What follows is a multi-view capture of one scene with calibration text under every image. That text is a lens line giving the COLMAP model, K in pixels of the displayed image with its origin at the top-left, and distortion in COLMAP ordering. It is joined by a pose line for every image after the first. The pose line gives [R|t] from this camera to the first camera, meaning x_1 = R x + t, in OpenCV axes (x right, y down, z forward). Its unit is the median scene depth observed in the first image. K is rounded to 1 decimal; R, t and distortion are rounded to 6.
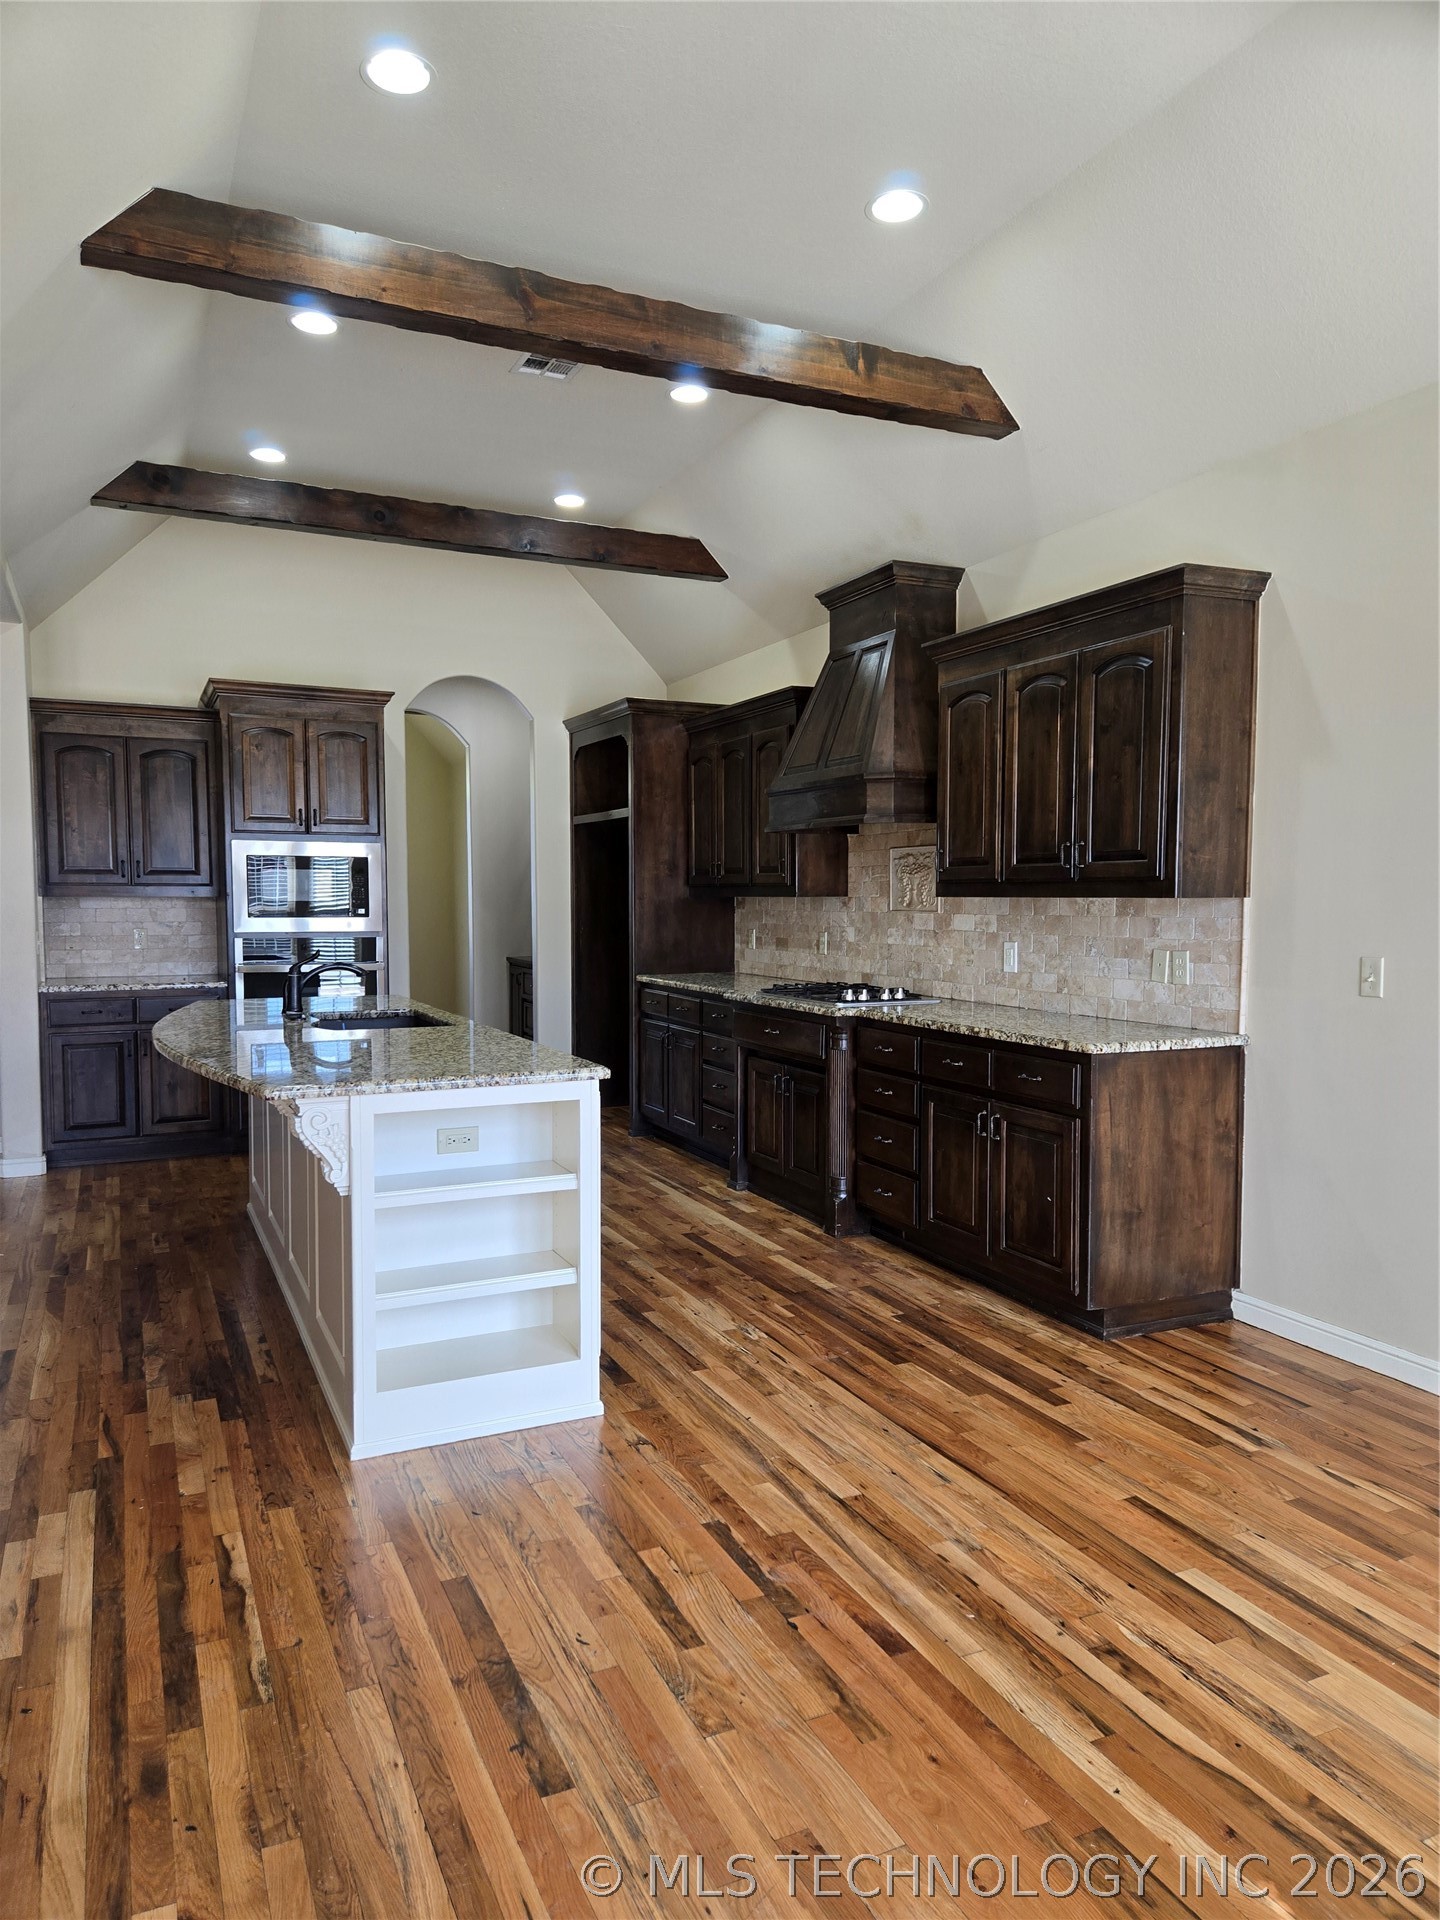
lens RADIAL K [[1274.9, 0, 705.9], [0, 1274.9, 972.3], [0, 0, 1]] dist [0.060823, -0.036134]
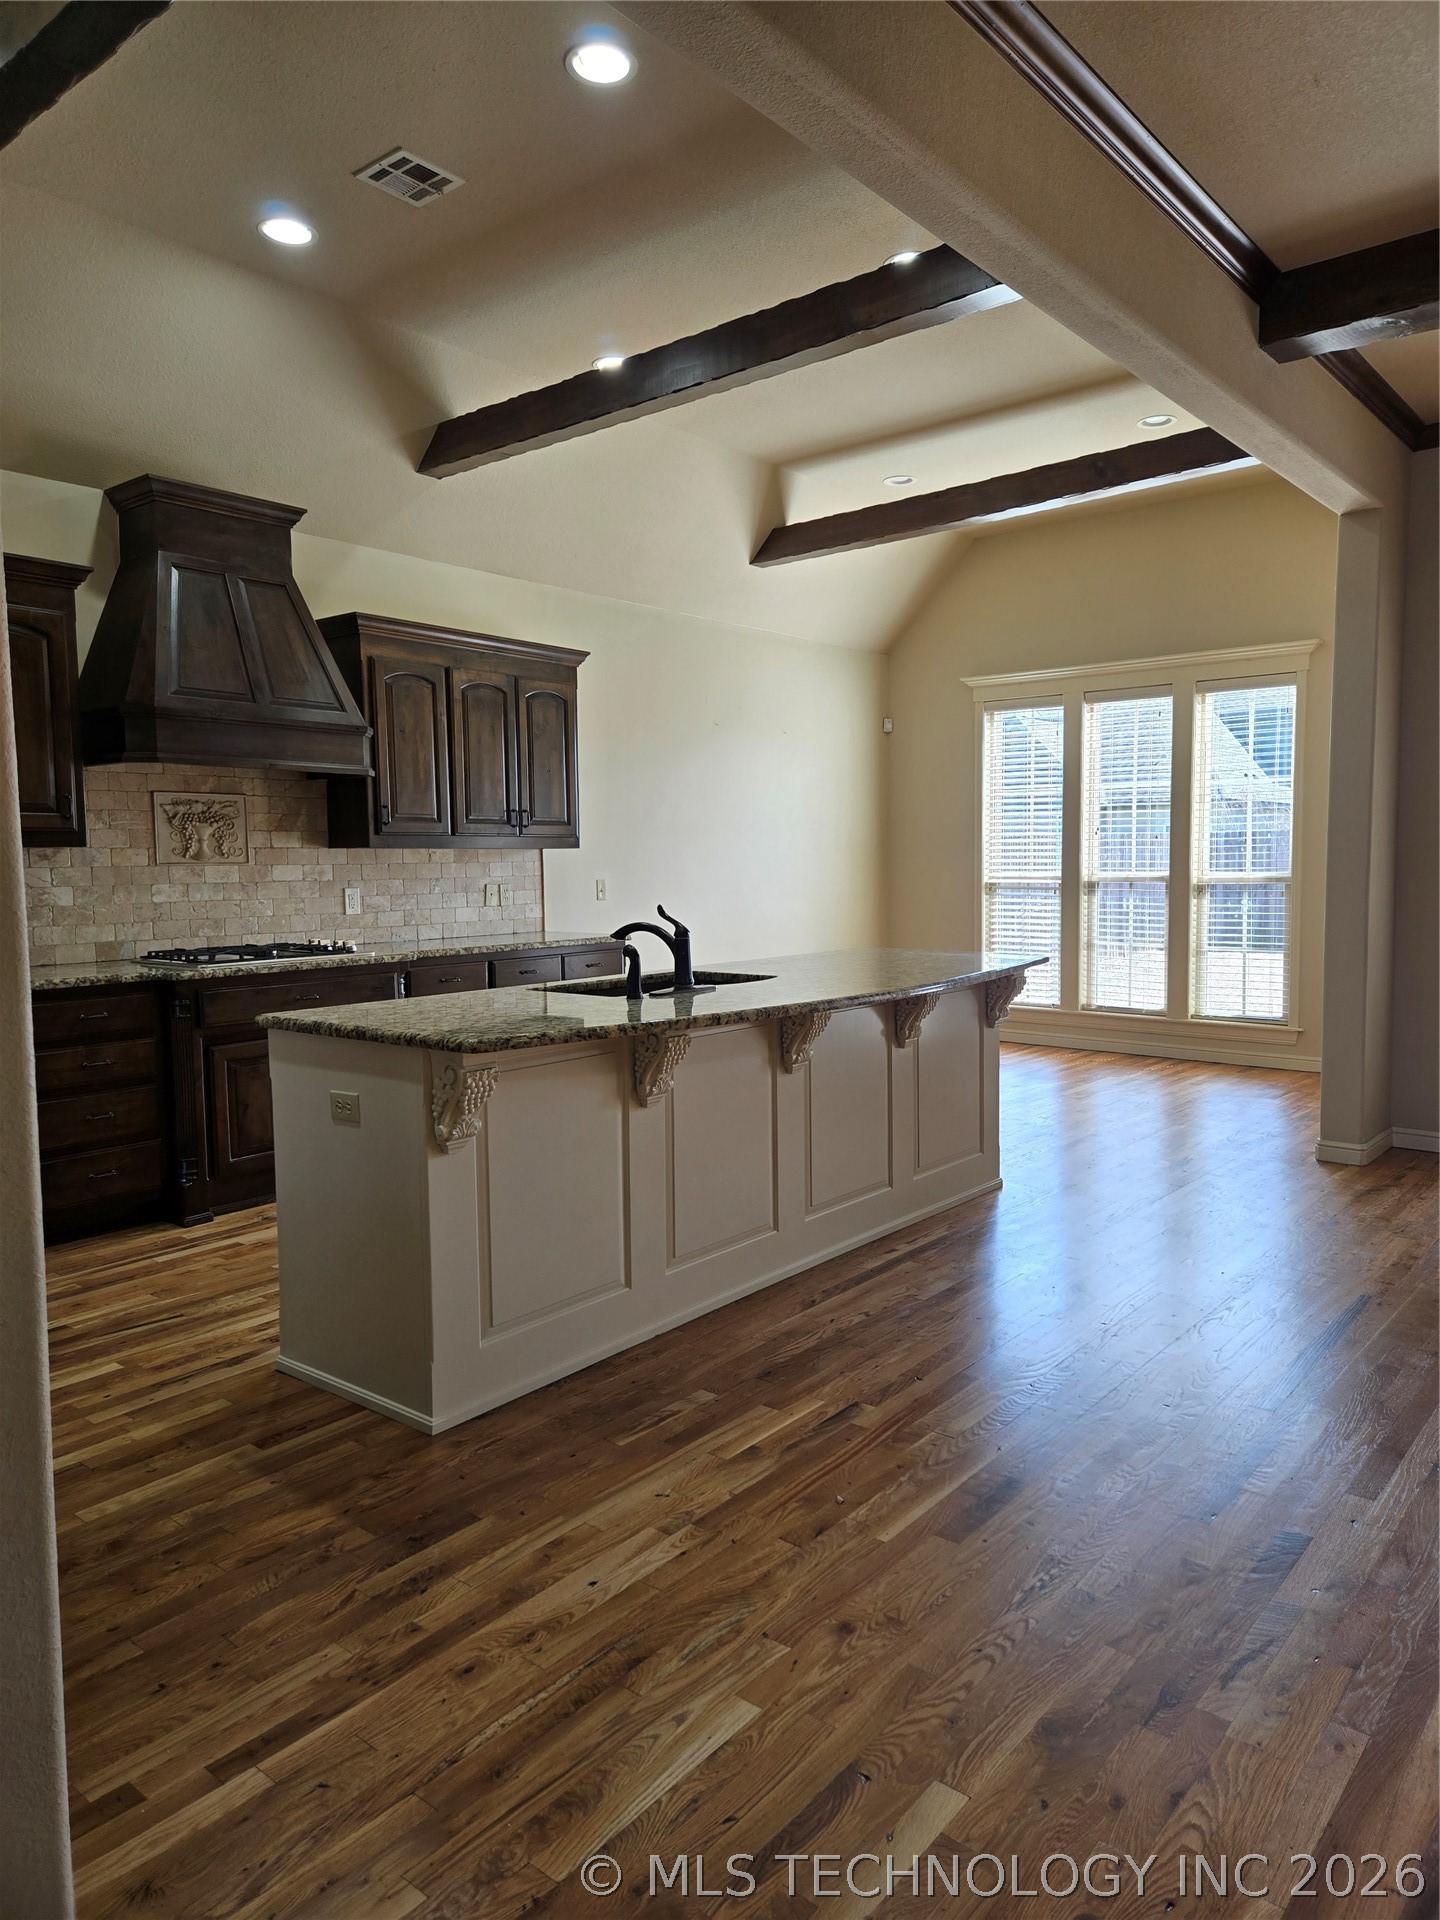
lens RADIAL K [[1274.9, 0, 744.6], [0, 1274.9, 949.0], [0, 0, 1]] dist [0.060823, -0.036134]
pose [[-0.440390, -0.058299, 0.895912, -1.017785], [0.064879, 0.993214, 0.096523, -0.061661], [-0.895459, 0.100633, -0.433619, 1.279633]]
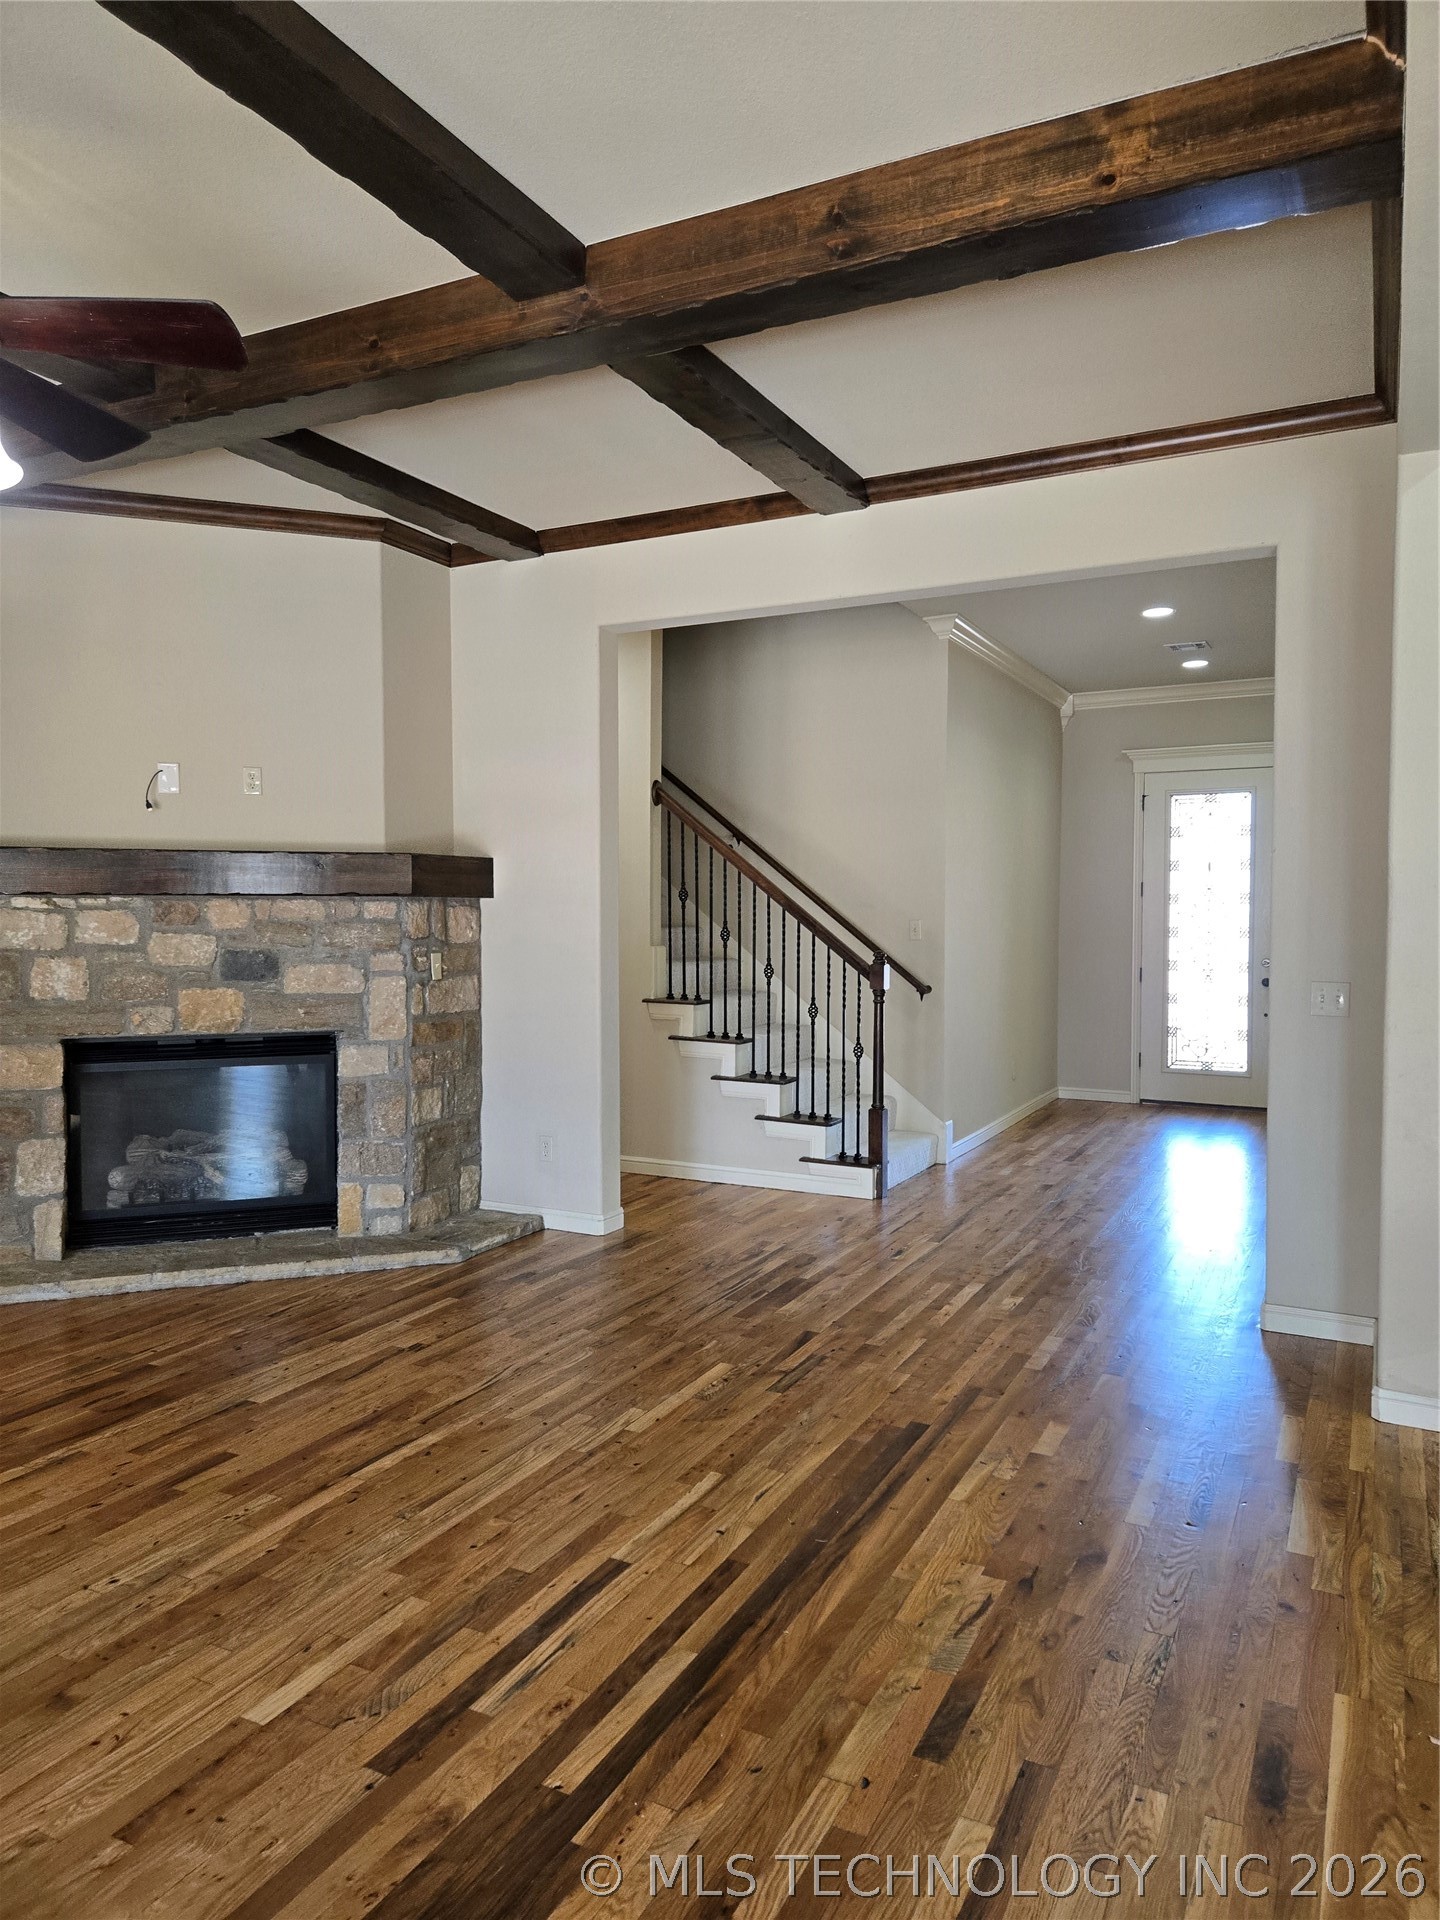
lens RADIAL K [[1274.9, 0, 718.6], [0, 1274.9, 965.7], [0, 0, 1]] dist [0.060823, -0.036134]
pose [[0.617801, 0.026214, -0.785897, -0.363036], [-0.038844, 0.999241, 0.002795, -0.042511], [0.785374, 0.028801, 0.618351, 0.536517]]
